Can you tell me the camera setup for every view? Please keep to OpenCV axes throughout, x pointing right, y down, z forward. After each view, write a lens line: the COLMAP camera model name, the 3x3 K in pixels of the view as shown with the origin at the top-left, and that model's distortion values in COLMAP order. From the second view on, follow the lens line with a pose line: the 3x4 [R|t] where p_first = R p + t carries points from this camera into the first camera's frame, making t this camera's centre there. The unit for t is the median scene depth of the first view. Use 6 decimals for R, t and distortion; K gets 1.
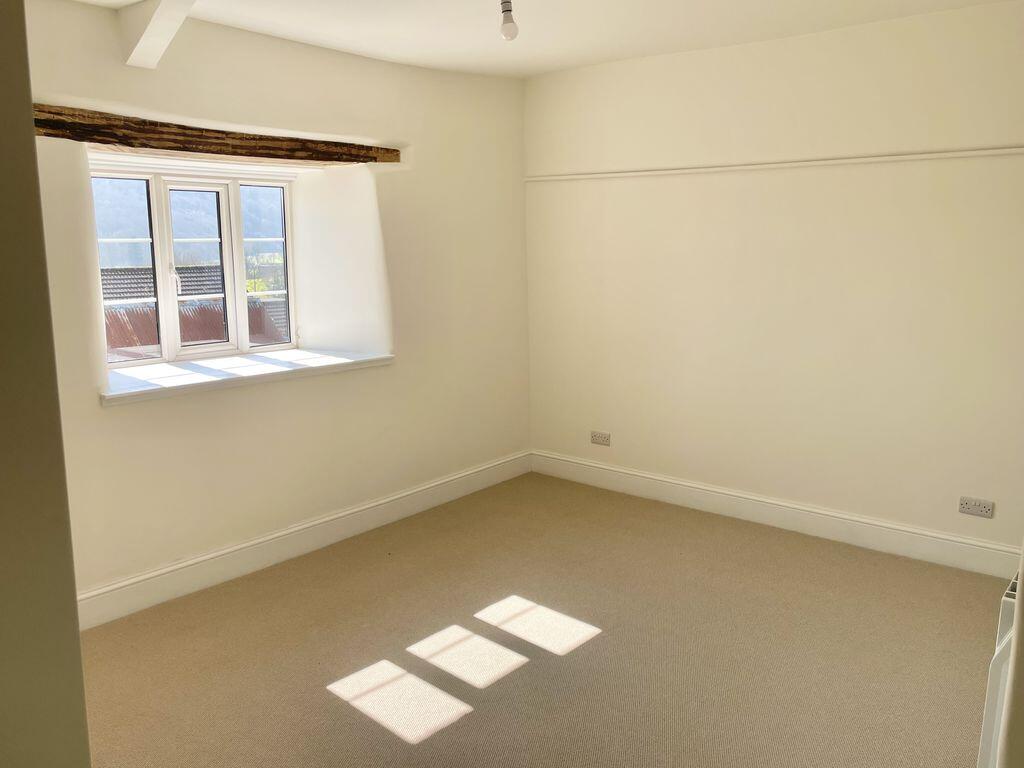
lens RADIAL K [[828.1, 0, 518.2], [0, 828.1, 387.6], [0, 0, 1]] dist [0.031563, -0.066245]
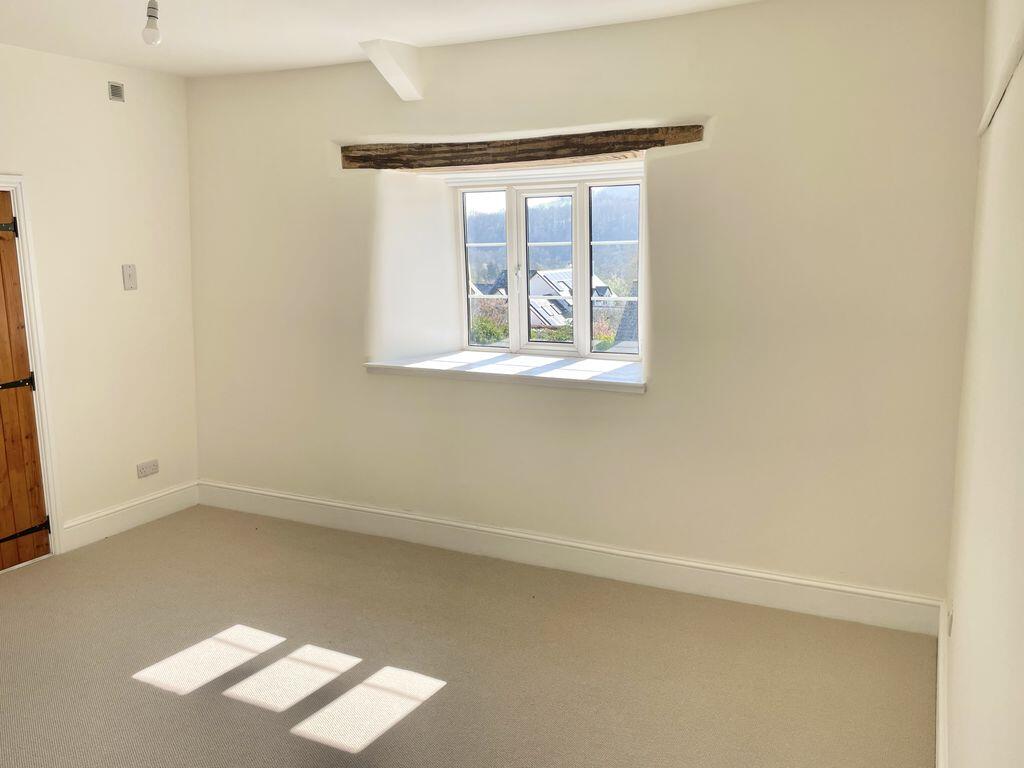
lens RADIAL K [[828.1, 0, 516.4], [0, 828.1, 389.7], [0, 0, 1]] dist [0.031563, -0.066245]
pose [[0.213422, 0.170428, -0.961980, 0.716608], [-0.161369, 0.977291, 0.137340, -0.147374], [0.963541, 0.125922, 0.236077, 0.809869]]
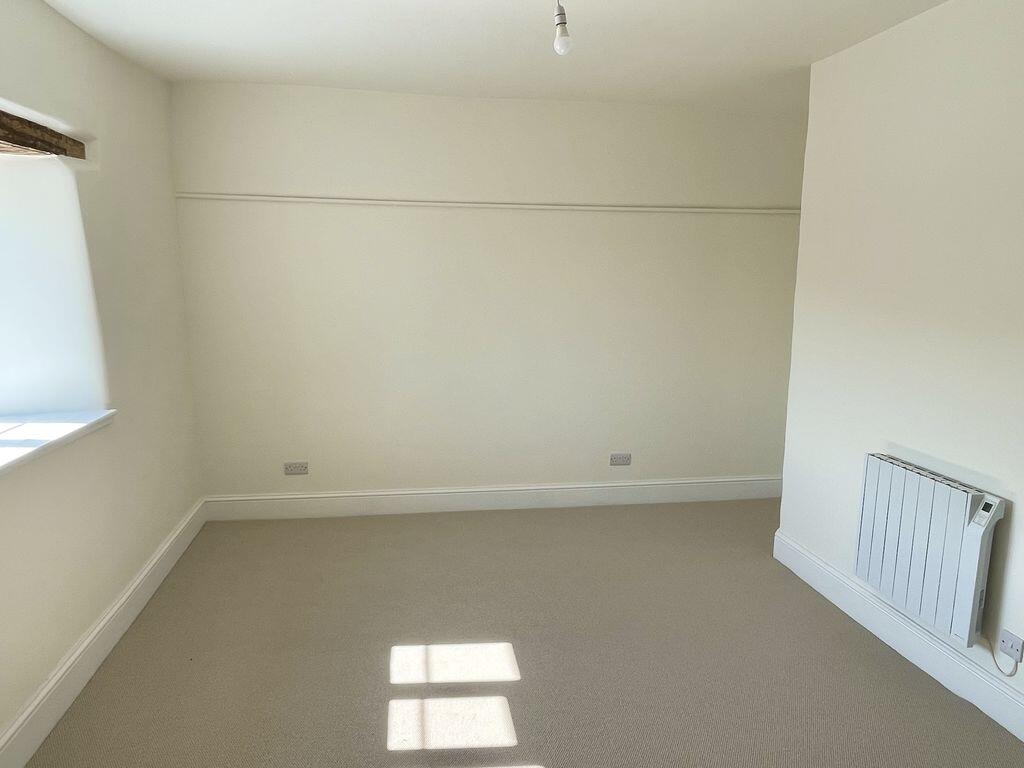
lens RADIAL K [[699.7, 0, 511.0], [0, 699.7, 378.1], [0, 0, 1]] dist [-0.023537, -0.002819]
pose [[0.653865, -0.102214, 0.749675, -0.455587], [0.117290, 0.992548, 0.033028, -0.055405], [-0.747465, 0.066334, 0.660981, 0.355190]]
